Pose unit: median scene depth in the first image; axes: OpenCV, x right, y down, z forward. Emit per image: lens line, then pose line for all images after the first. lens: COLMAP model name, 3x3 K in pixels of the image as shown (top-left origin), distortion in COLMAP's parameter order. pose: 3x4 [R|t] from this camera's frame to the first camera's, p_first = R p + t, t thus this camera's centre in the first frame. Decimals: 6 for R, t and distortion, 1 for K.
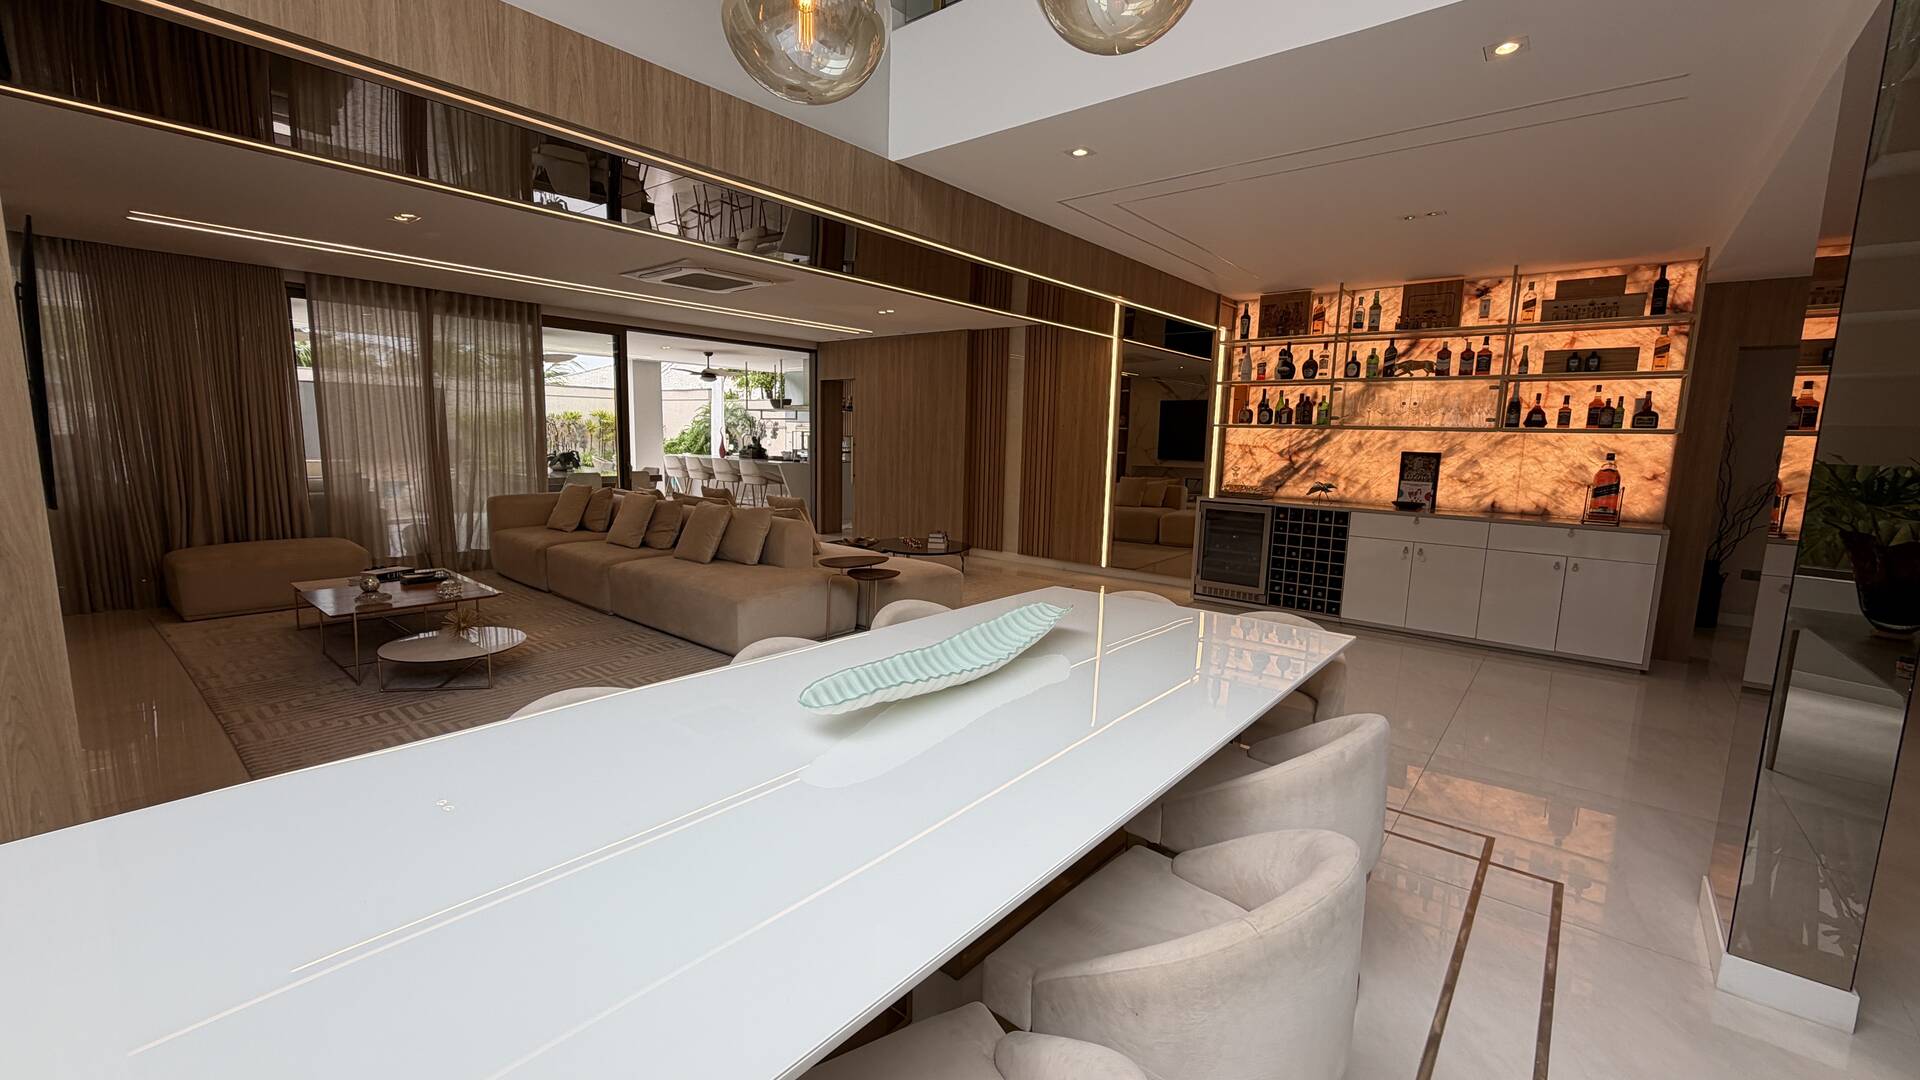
lens RADIAL K [[764.0, 0, 952.6], [0, 764.0, 540.4], [0, 0, 1]] dist [0.000988, 0.000051]
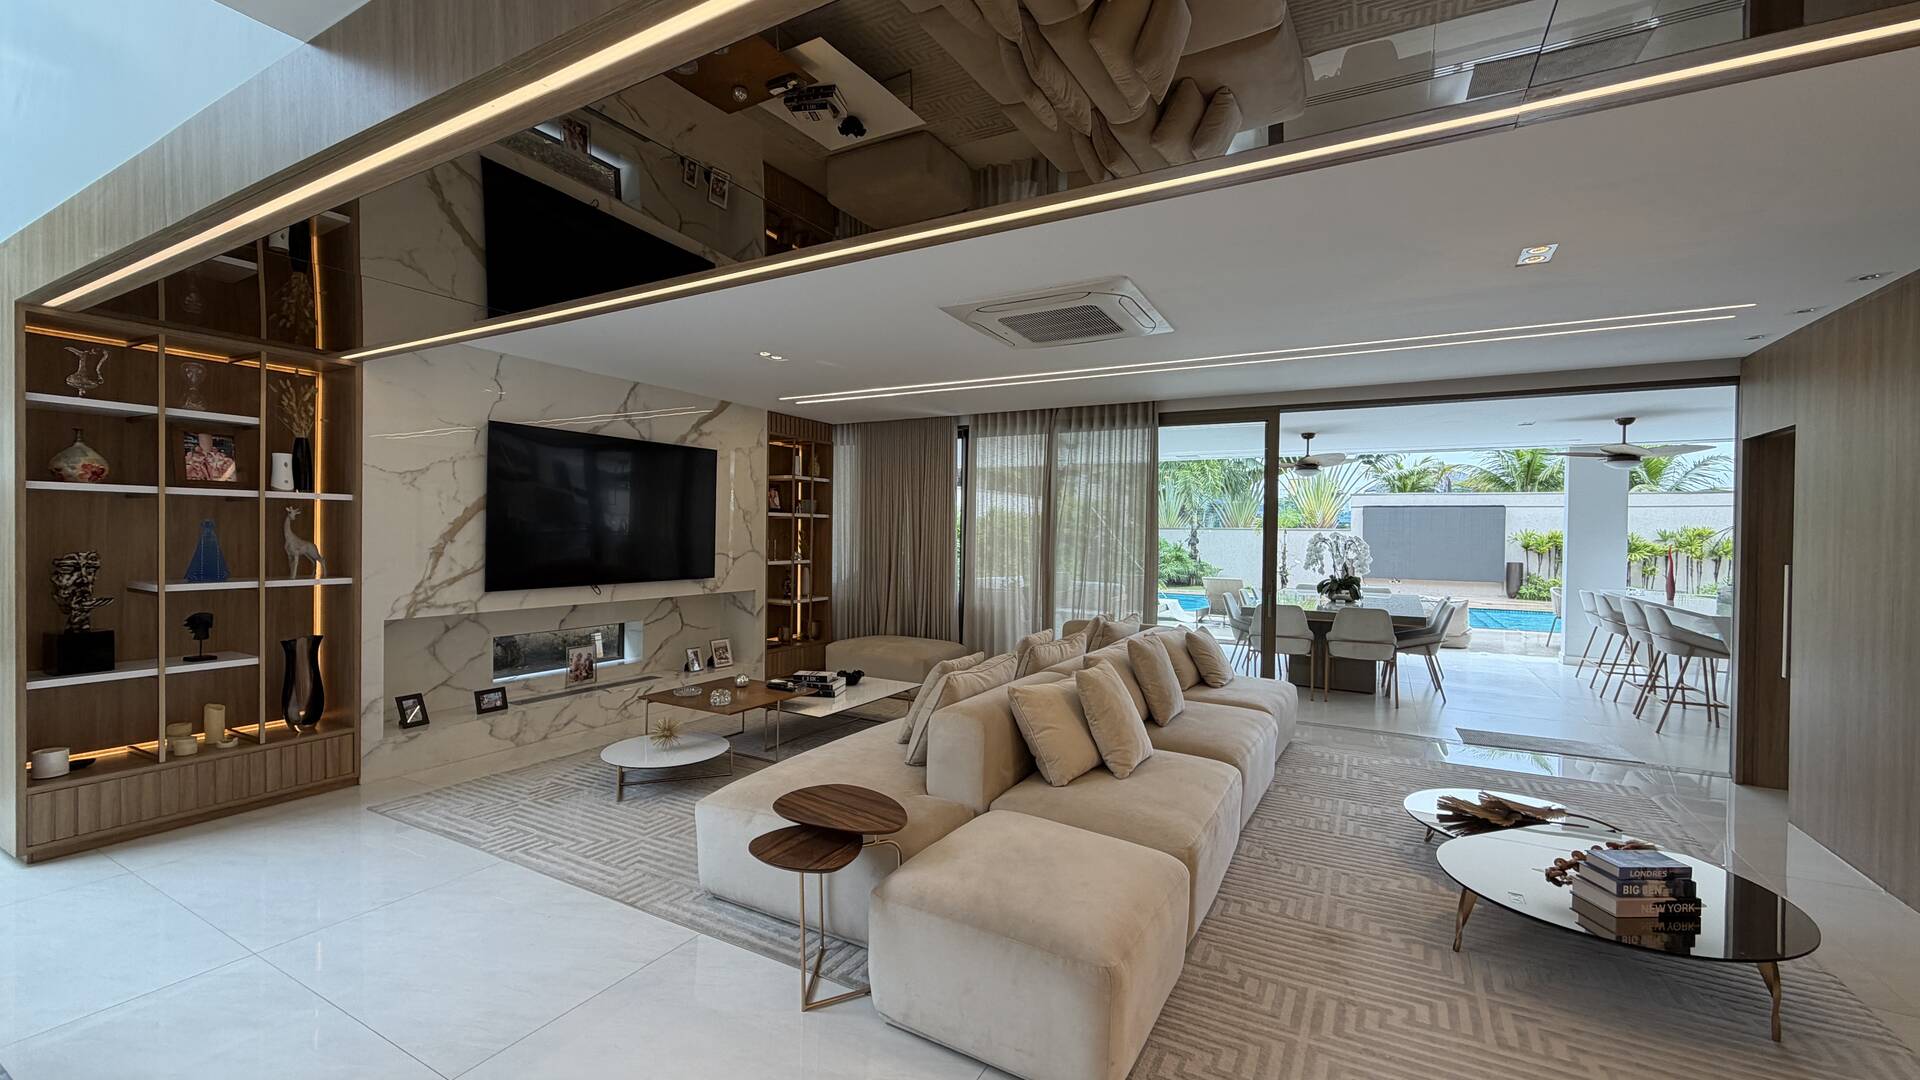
lens RADIAL K [[764.0, 0, 952.6], [0, 764.0, 540.4], [0, 0, 1]] dist [0.000988, 0.000051]
pose [[0.187772, -0.012573, -0.982132, 0.225400], [-0.144438, 0.988694, -0.040271, -0.080978], [0.971535, 0.149419, 0.183833, 0.586996]]
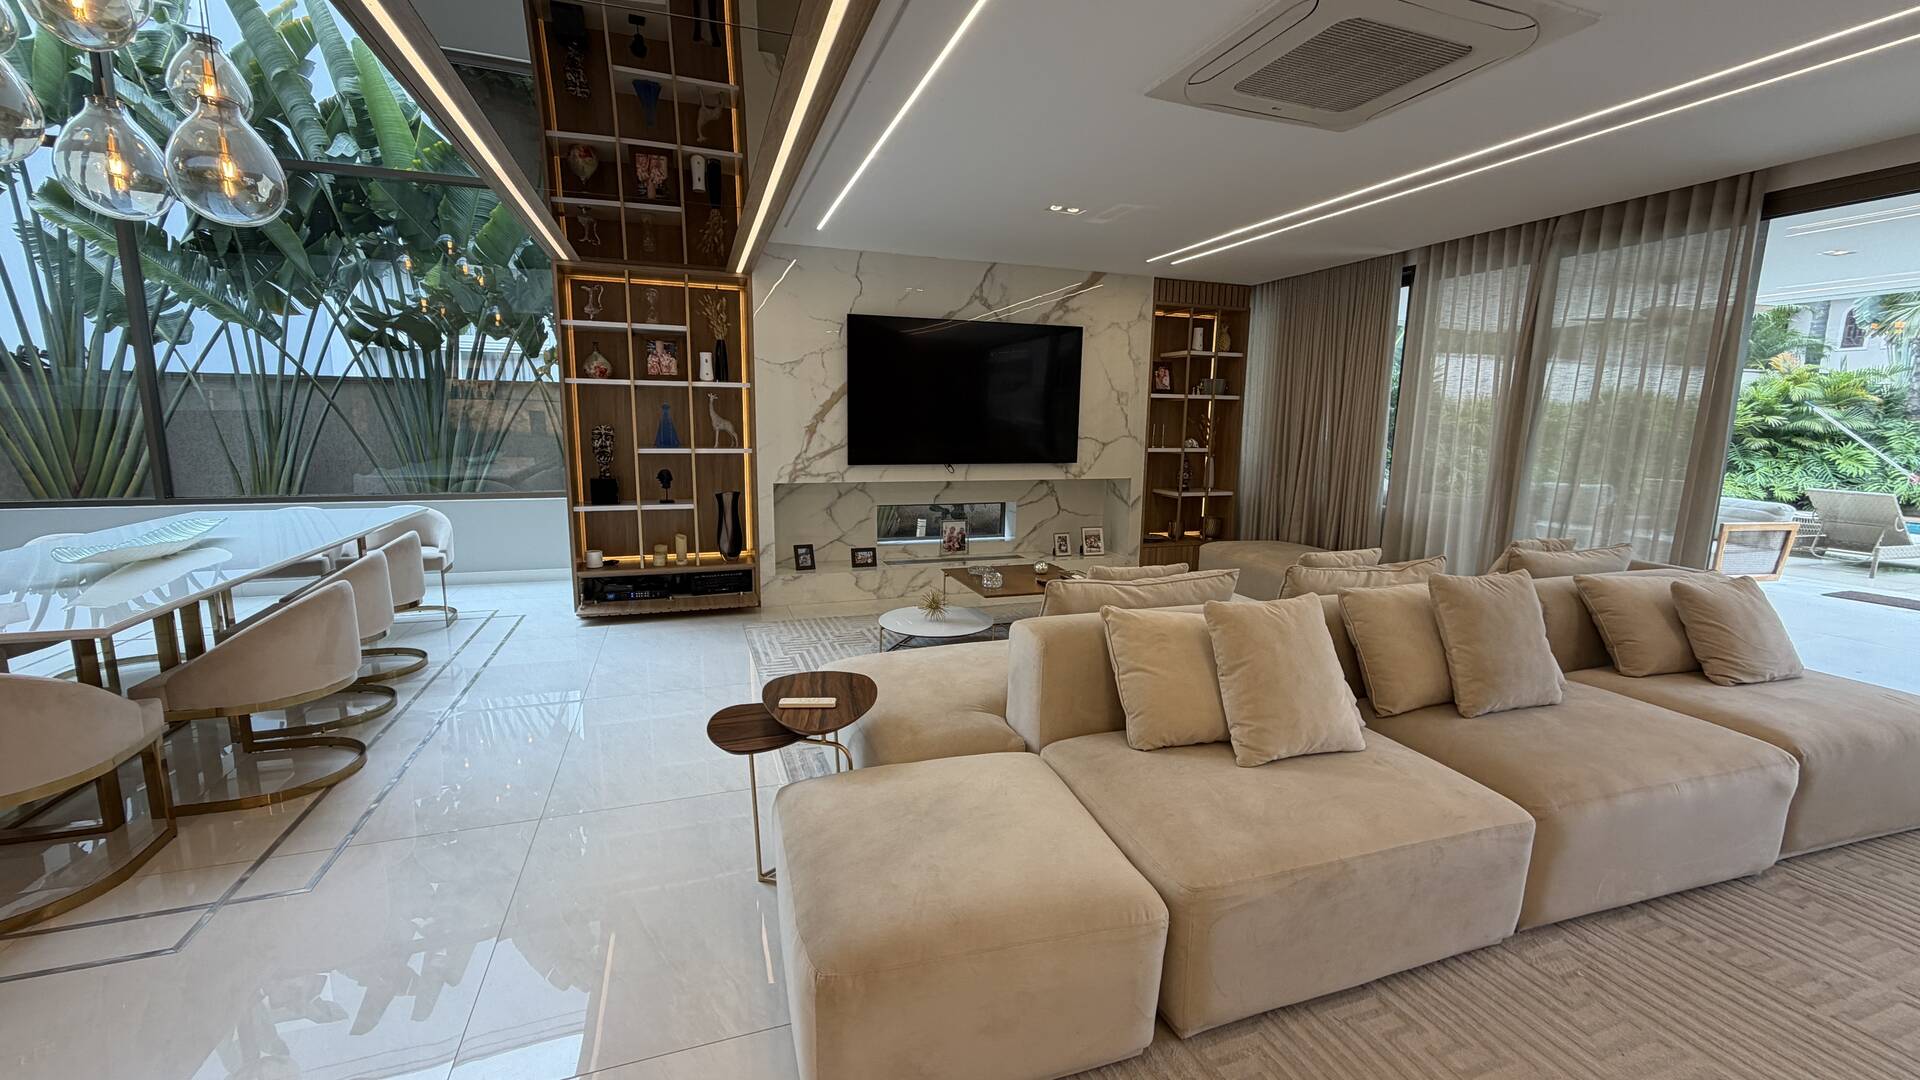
lens RADIAL K [[764.0, 0, 952.6], [0, 764.0, 540.4], [0, 0, 1]] dist [0.000988, 0.000051]
pose [[-0.510481, 0.104214, -0.853550, 0.128496], [-0.144306, 0.968168, 0.204513, -0.102209], [0.847694, 0.227573, -0.479193, 0.776308]]
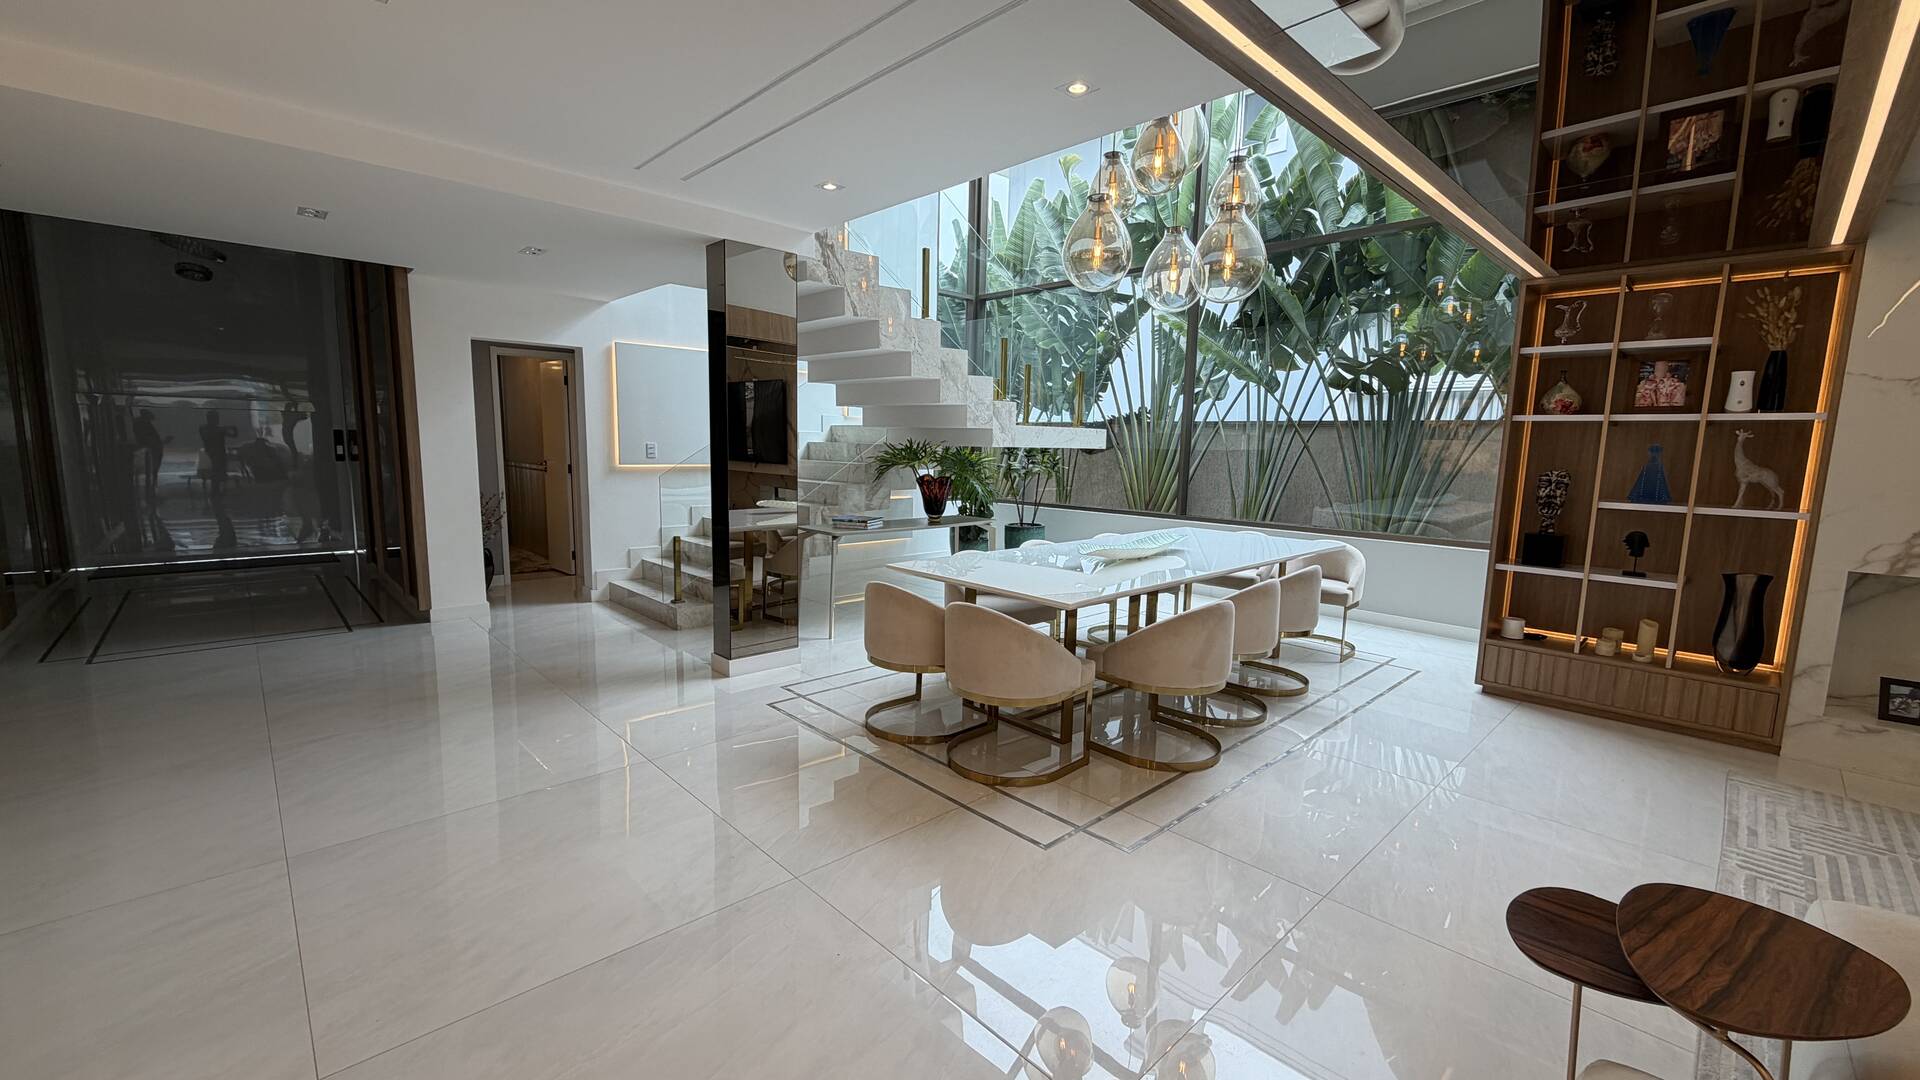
lens RADIAL K [[761.5, 0, 960.0], [0, 761.5, 540.0], [0, 0, 1]] dist [0.003081, 0.000056]
pose [[-0.992846, -0.059717, 0.103395, 0.072112], [-0.030271, 0.963546, 0.265825, -0.103777], [-0.115500, 0.260793, -0.958461, 0.763359]]
